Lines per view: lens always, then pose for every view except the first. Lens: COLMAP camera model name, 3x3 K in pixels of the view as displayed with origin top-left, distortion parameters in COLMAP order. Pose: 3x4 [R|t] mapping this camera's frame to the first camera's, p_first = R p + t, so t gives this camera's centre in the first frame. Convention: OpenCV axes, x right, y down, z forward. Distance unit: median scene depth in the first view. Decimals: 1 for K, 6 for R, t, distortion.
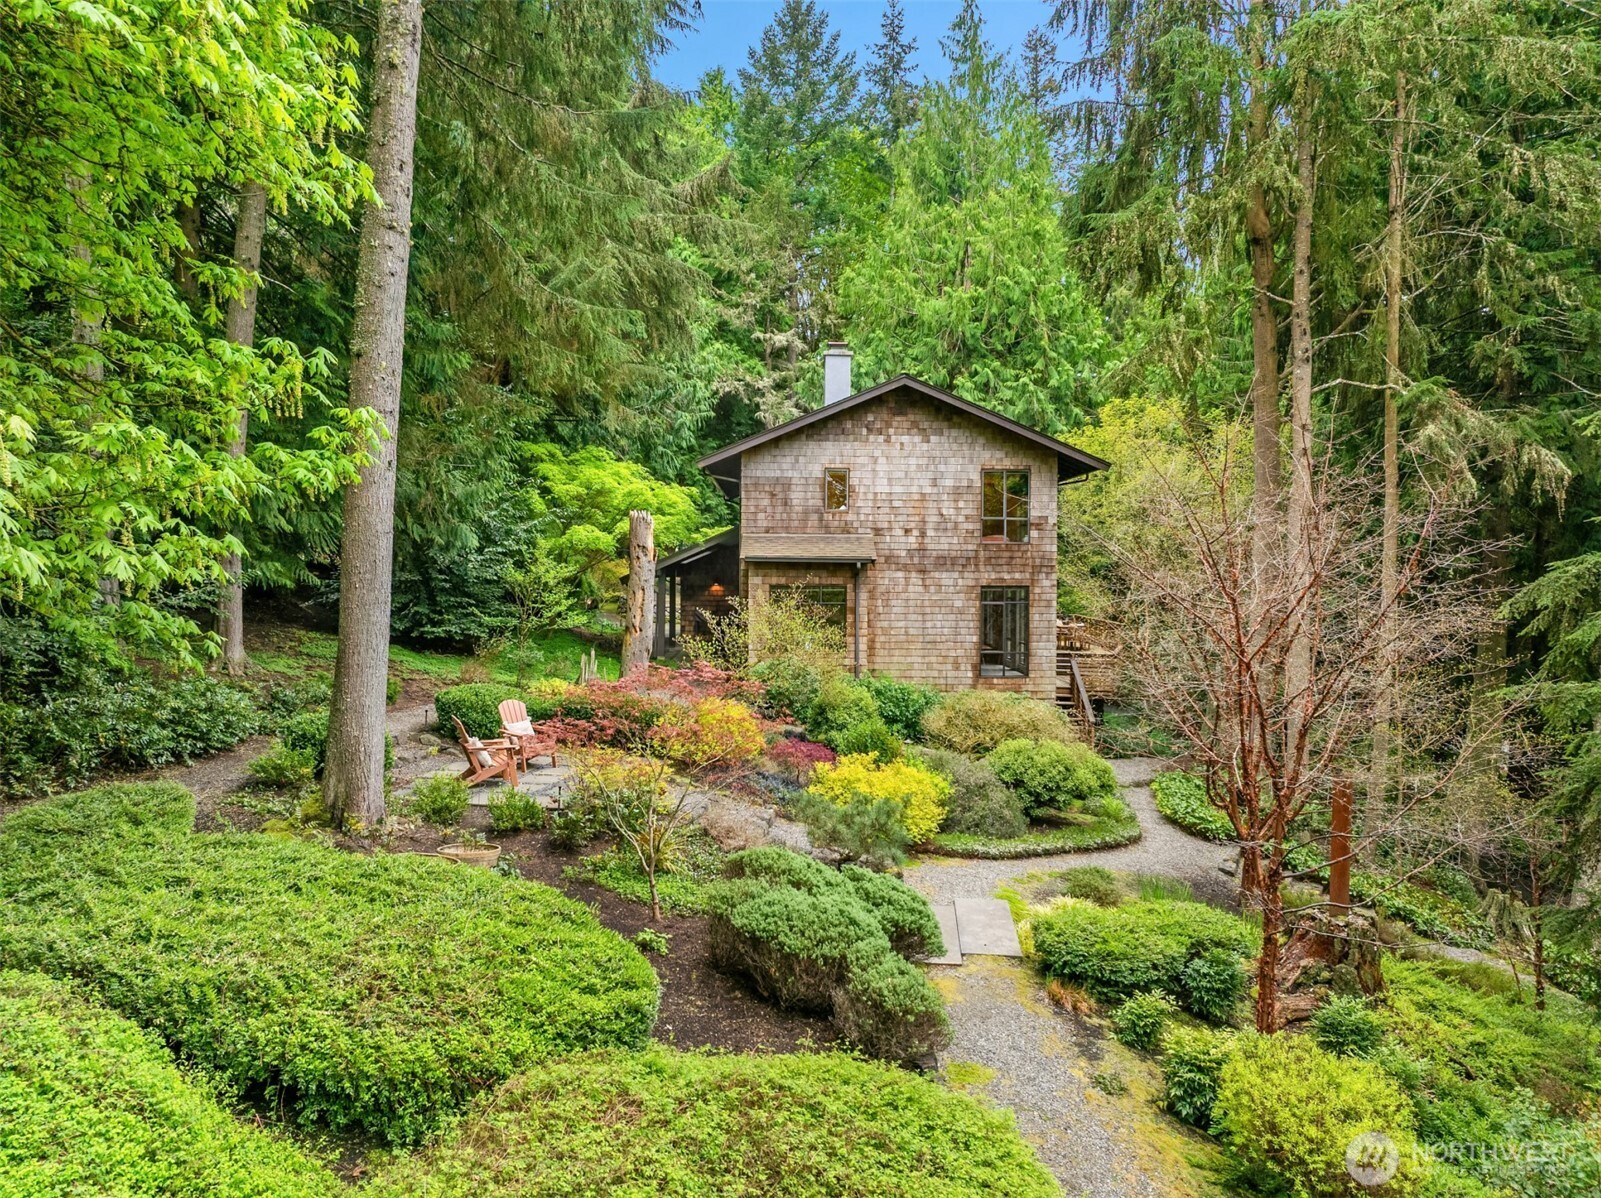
lens RADIAL K [[1109.9, 0, 800.5], [0, 1109.9, 599.0], [0, 0, 1]] dist [-0.020330, -0.038608]
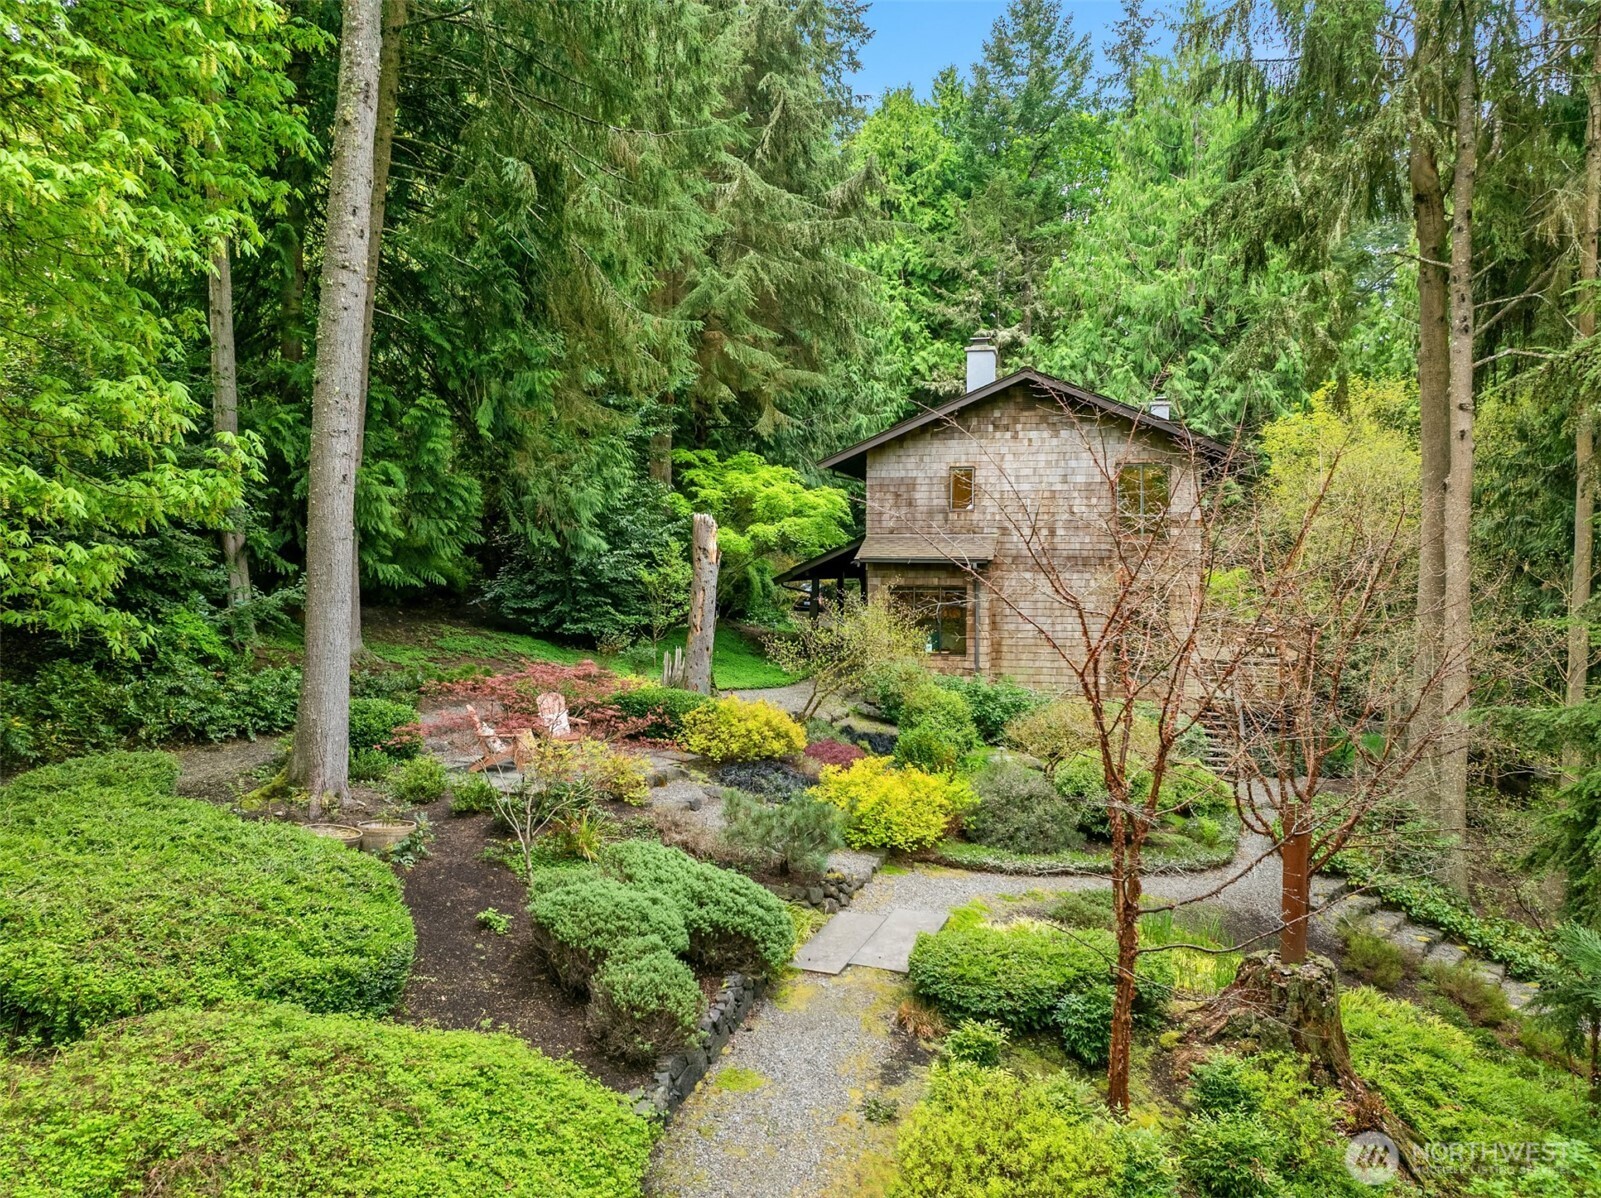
lens RADIAL K [[1109.9, 0, 800.5], [0, 1109.9, 599.0], [0, 0, 1]] dist [-0.020330, -0.038608]
pose [[0.961885, 0.005642, -0.273396, 0.164220], [-0.005743, 0.999983, 0.000432, -0.000945], [0.273394, 0.001155, 0.961901, 0.020769]]
